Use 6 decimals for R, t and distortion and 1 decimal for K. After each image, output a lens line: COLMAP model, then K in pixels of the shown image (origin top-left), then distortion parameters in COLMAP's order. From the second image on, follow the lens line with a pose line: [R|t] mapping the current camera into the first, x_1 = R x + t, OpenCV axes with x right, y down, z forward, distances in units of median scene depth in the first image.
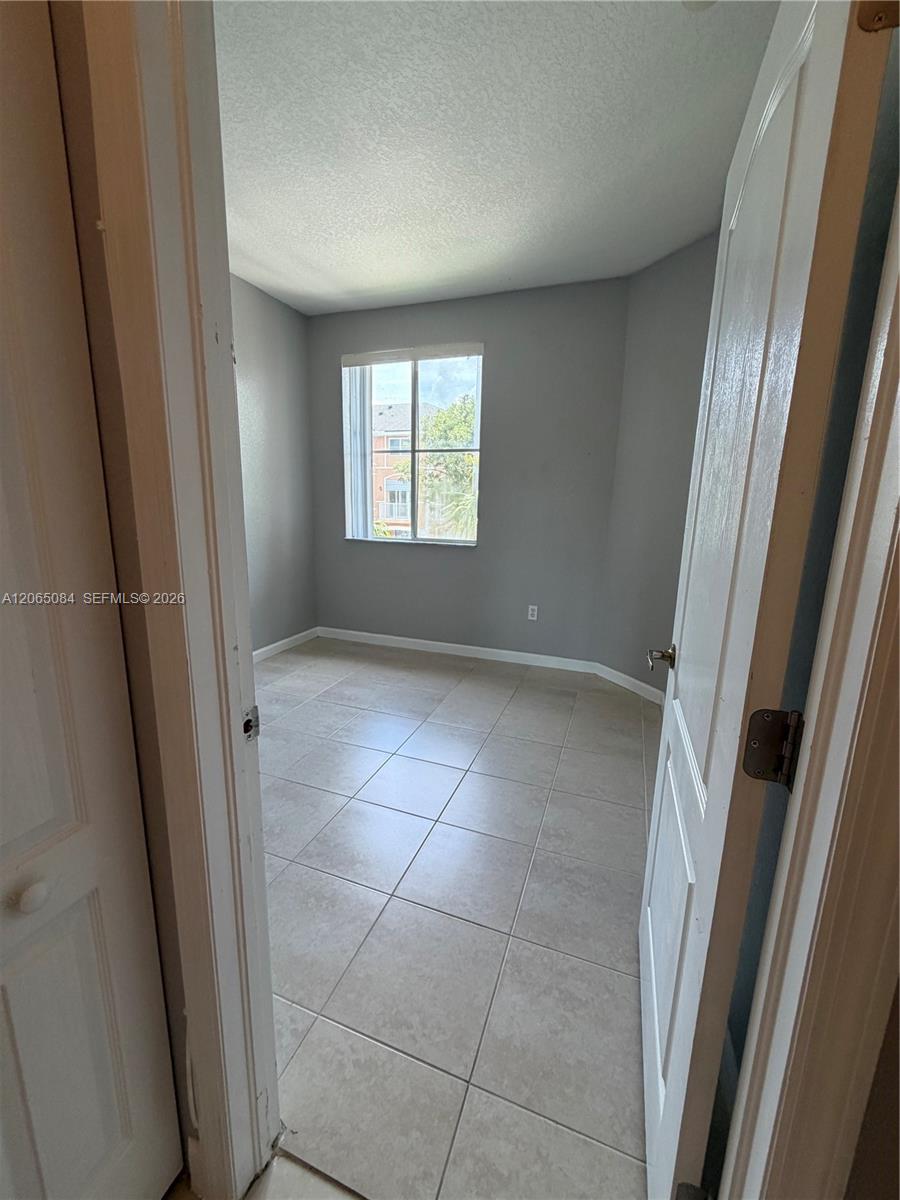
lens RADIAL K [[474.9, 0, 447.3], [0, 474.9, 594.2], [0, 0, 1]] dist [0.000167, 0.000244]
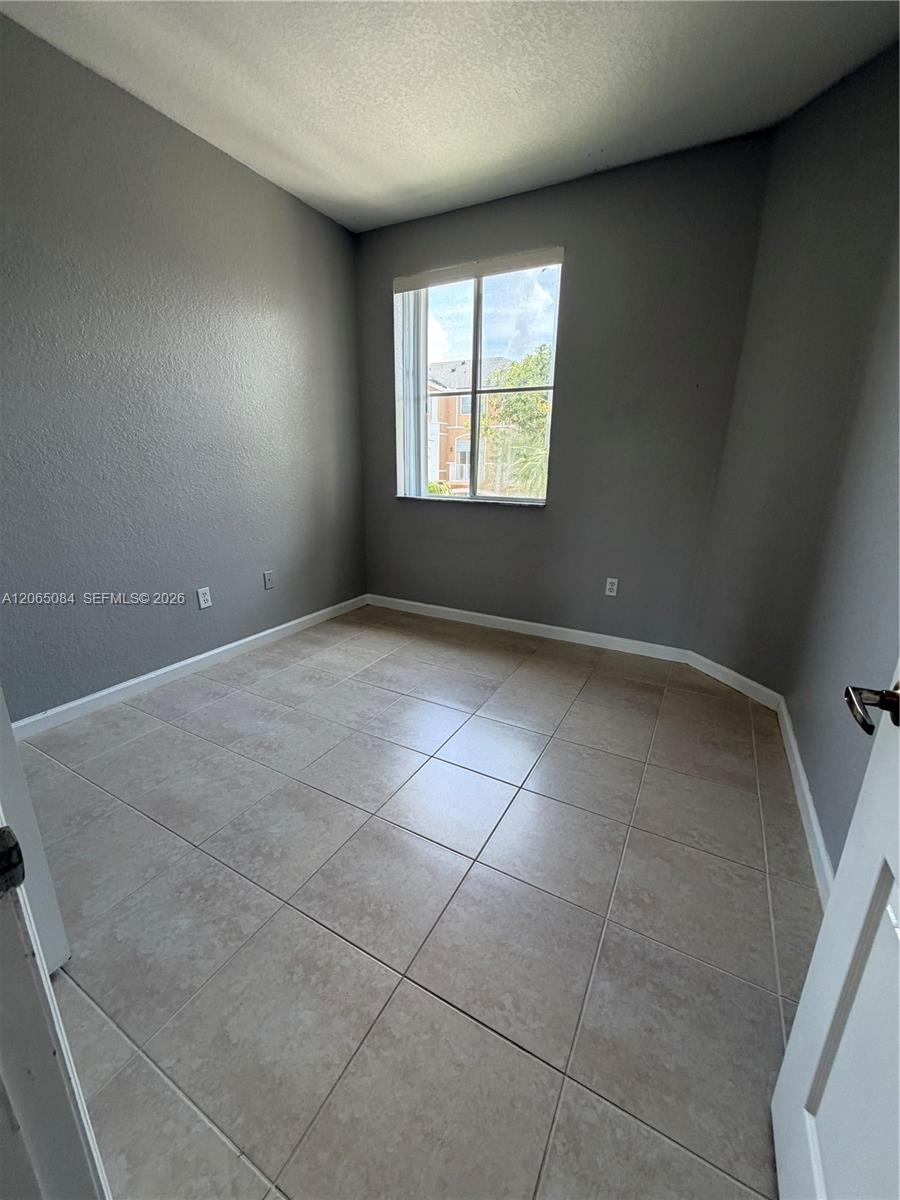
lens RADIAL K [[501.1, 0, 443.2], [0, 501.1, 602.2], [0, 0, 1]] dist [-0.001776, -0.000359]
pose [[0.989998, 0.031944, -0.137417, 0.011765], [-0.020151, 0.996059, 0.086368, -0.004419], [0.139634, -0.082735, 0.986741, 0.106459]]
